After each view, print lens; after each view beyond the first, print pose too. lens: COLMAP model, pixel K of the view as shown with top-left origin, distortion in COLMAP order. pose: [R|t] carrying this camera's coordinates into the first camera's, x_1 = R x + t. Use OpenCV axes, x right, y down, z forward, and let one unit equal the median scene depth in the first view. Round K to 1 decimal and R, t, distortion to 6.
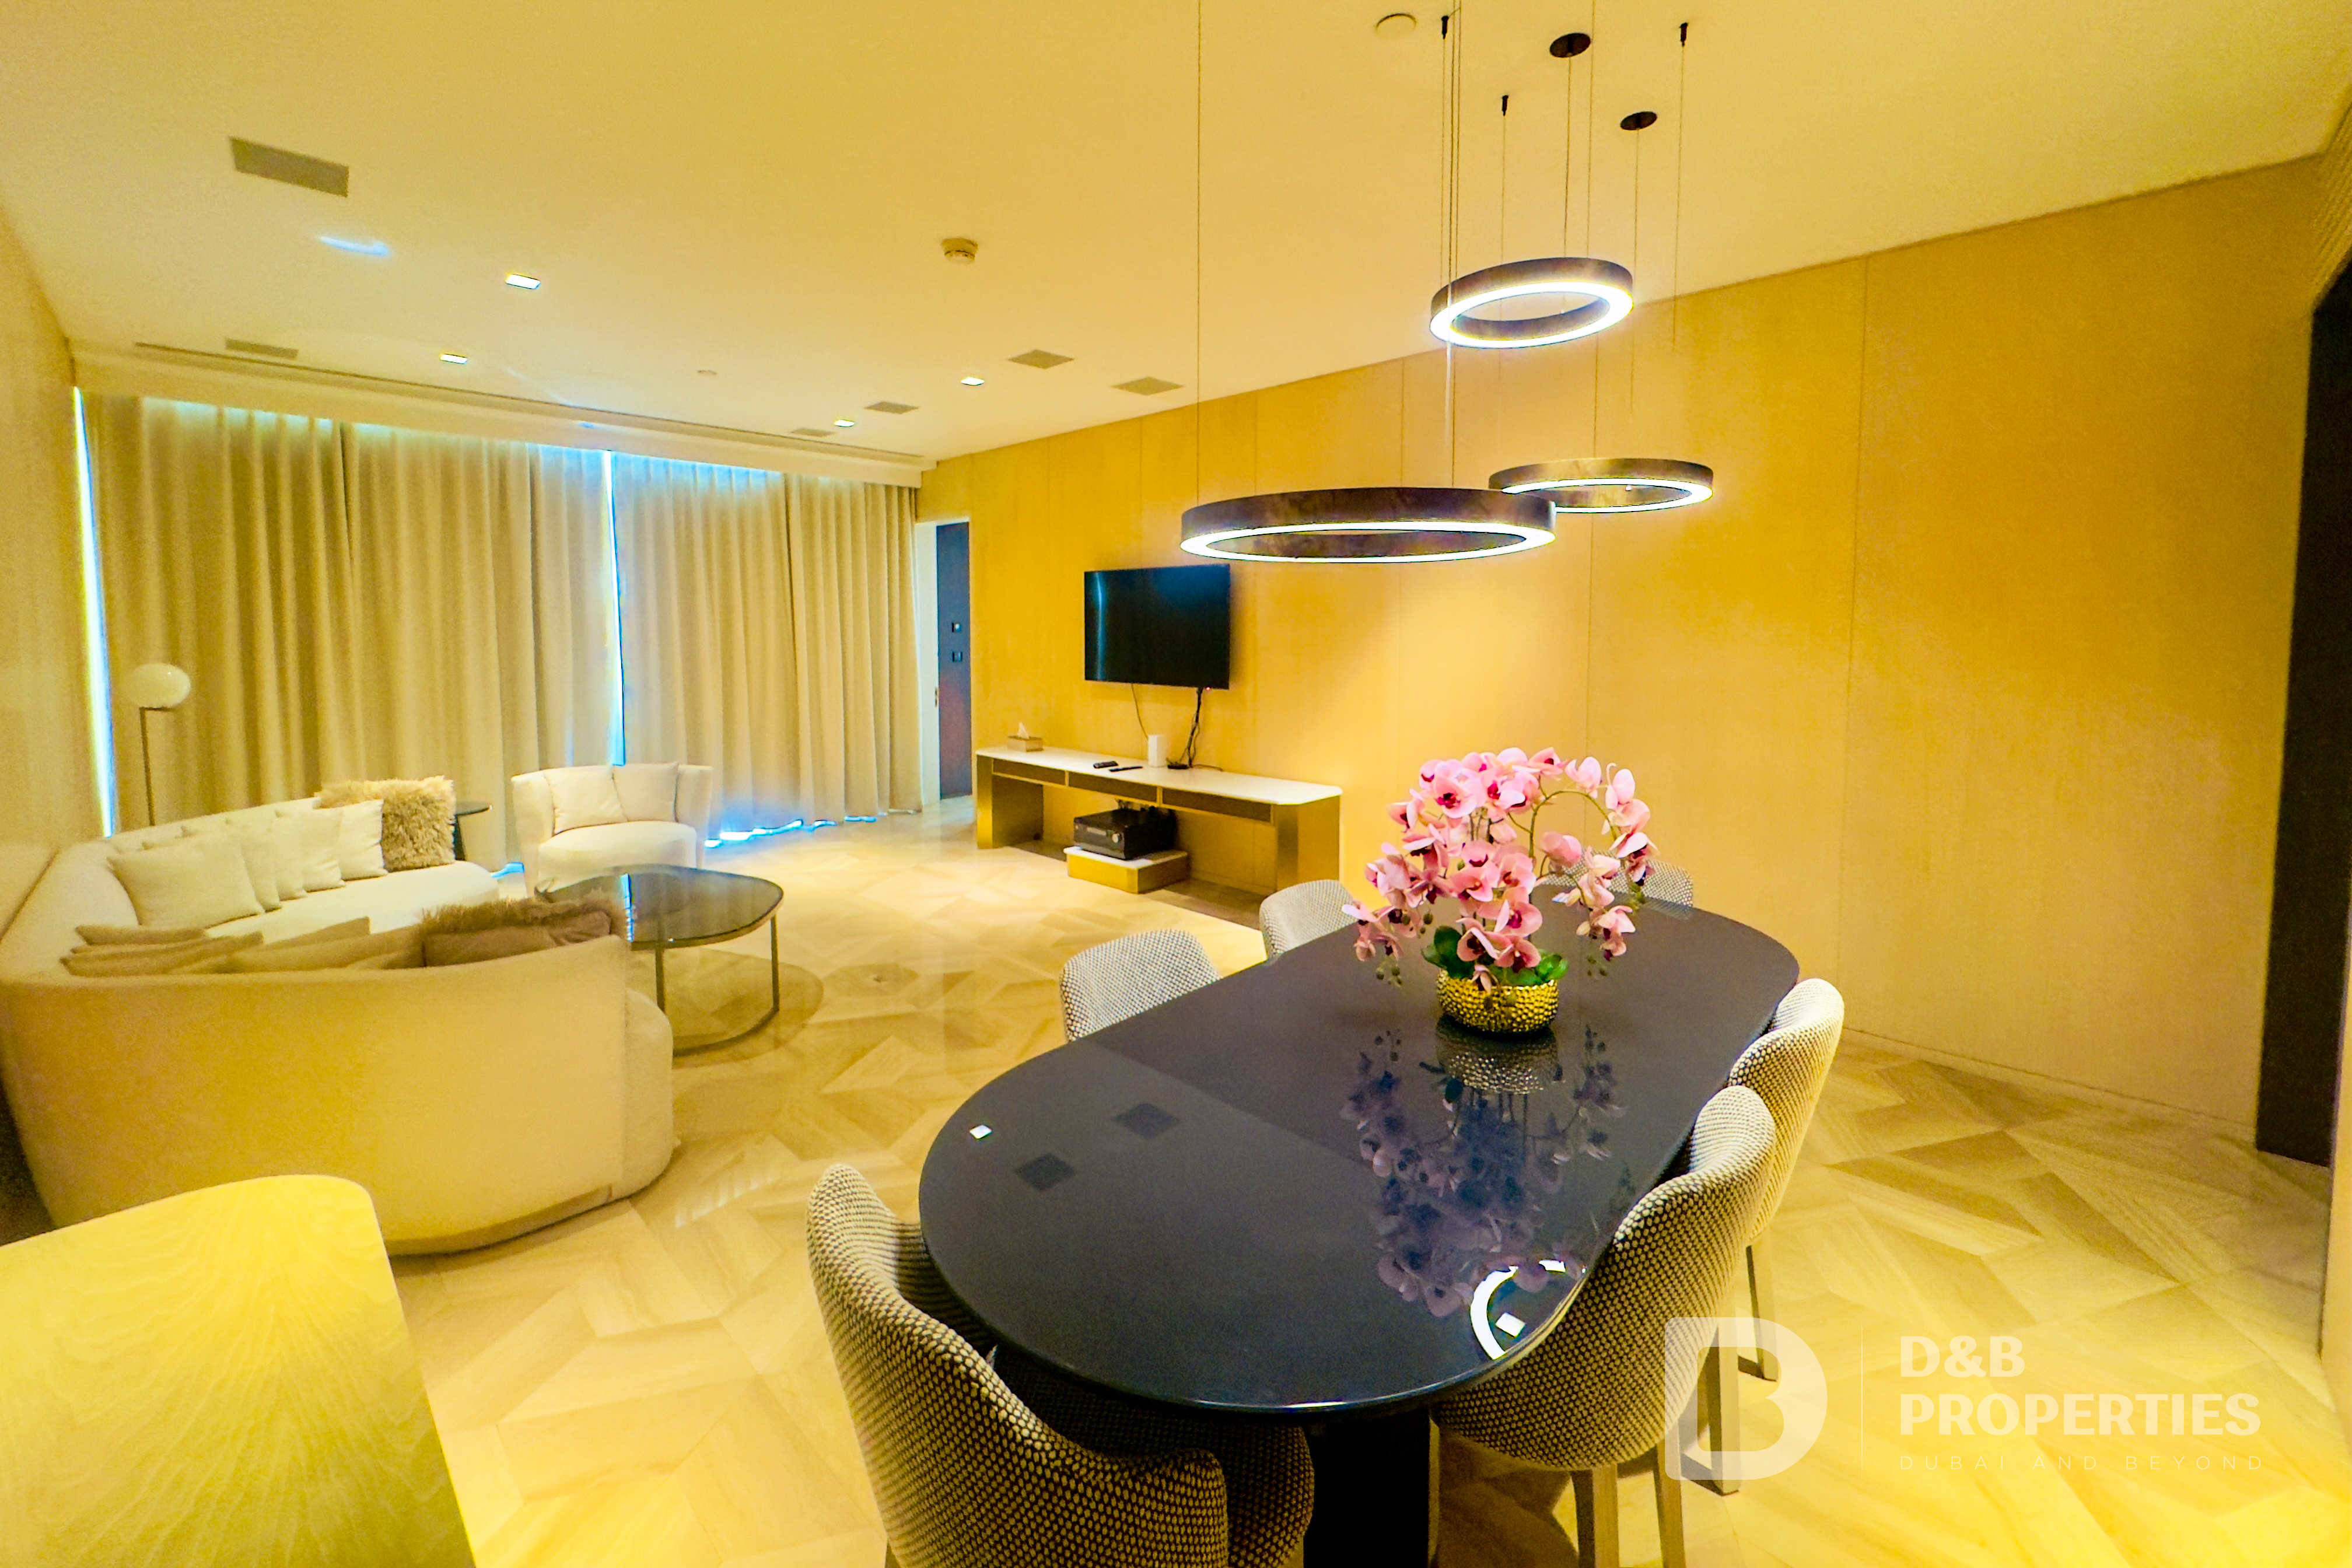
lens RADIAL K [[969.0, 0, 1177.5], [0, 969.0, 688.7], [0, 0, 1]] dist [-0.000476, -0.000116]
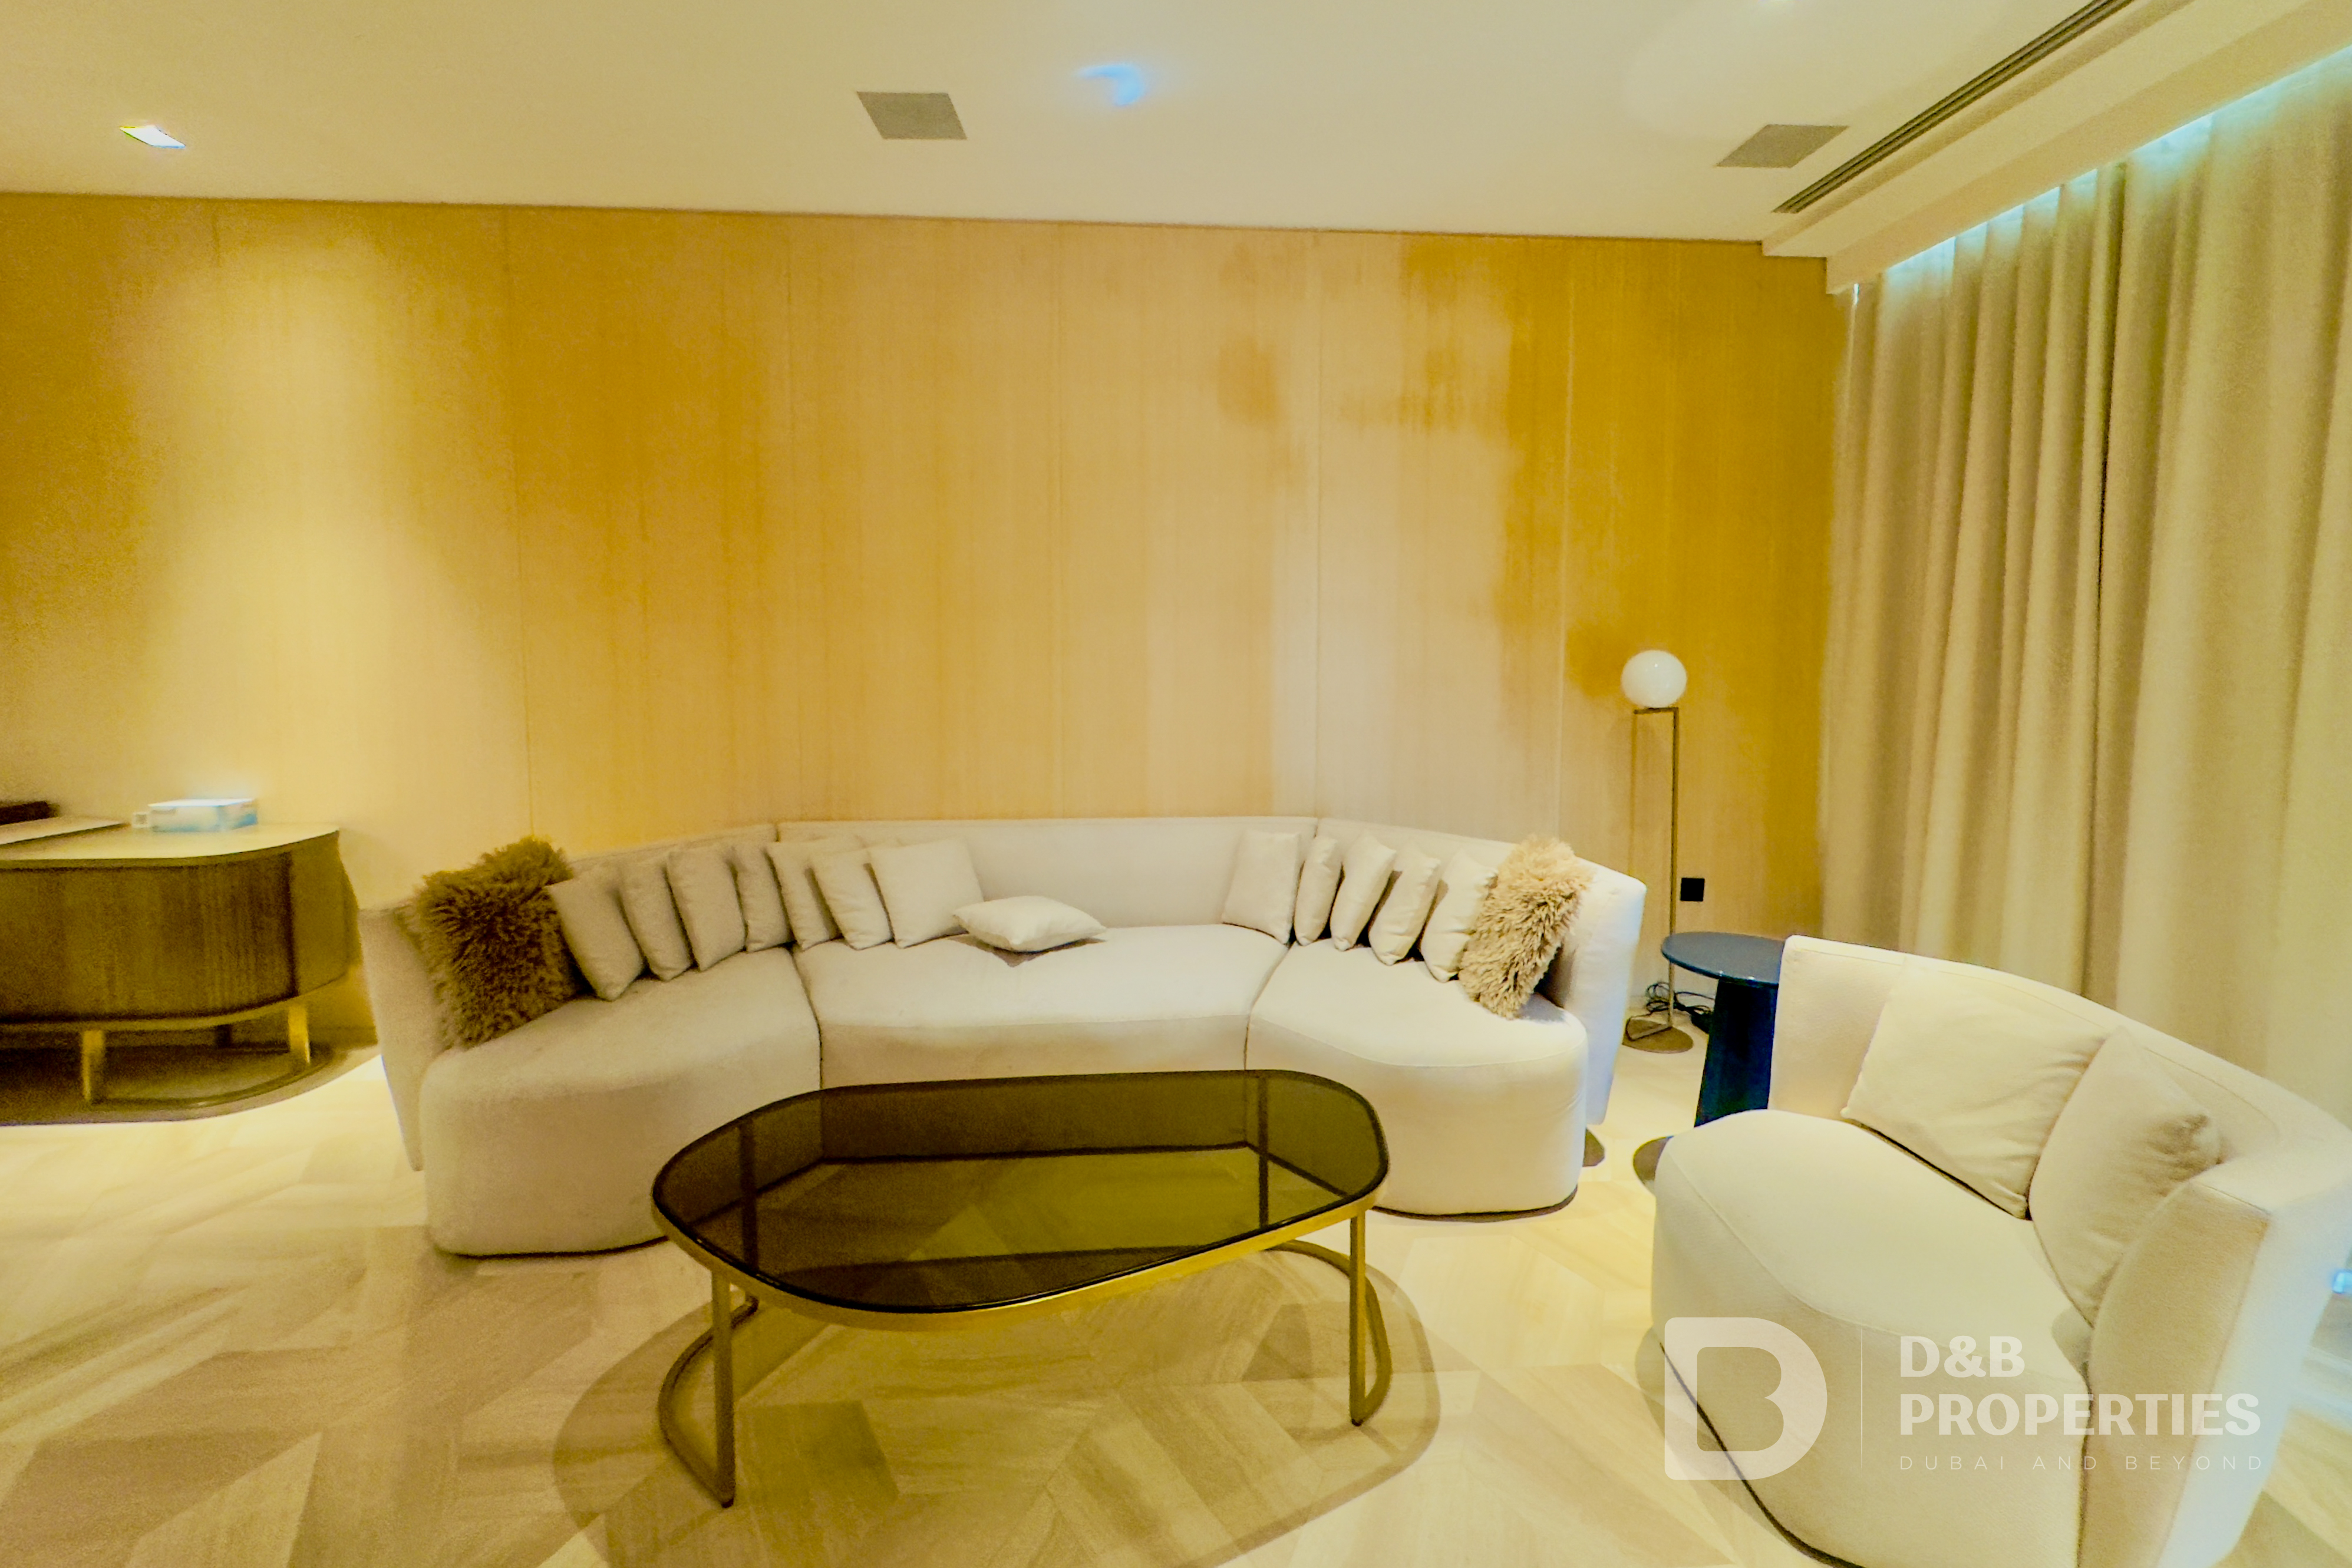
lens RADIAL K [[952.2, 0, 1170.3], [0, 952.2, 709.2], [0, 0, 1]] dist [-0.000918, 0.000268]
pose [[-0.666356, 0.050523, -0.743921, -0.225442], [-0.045108, 0.993143, 0.107853, -0.043039], [0.744268, 0.105426, -0.659507, 1.192407]]
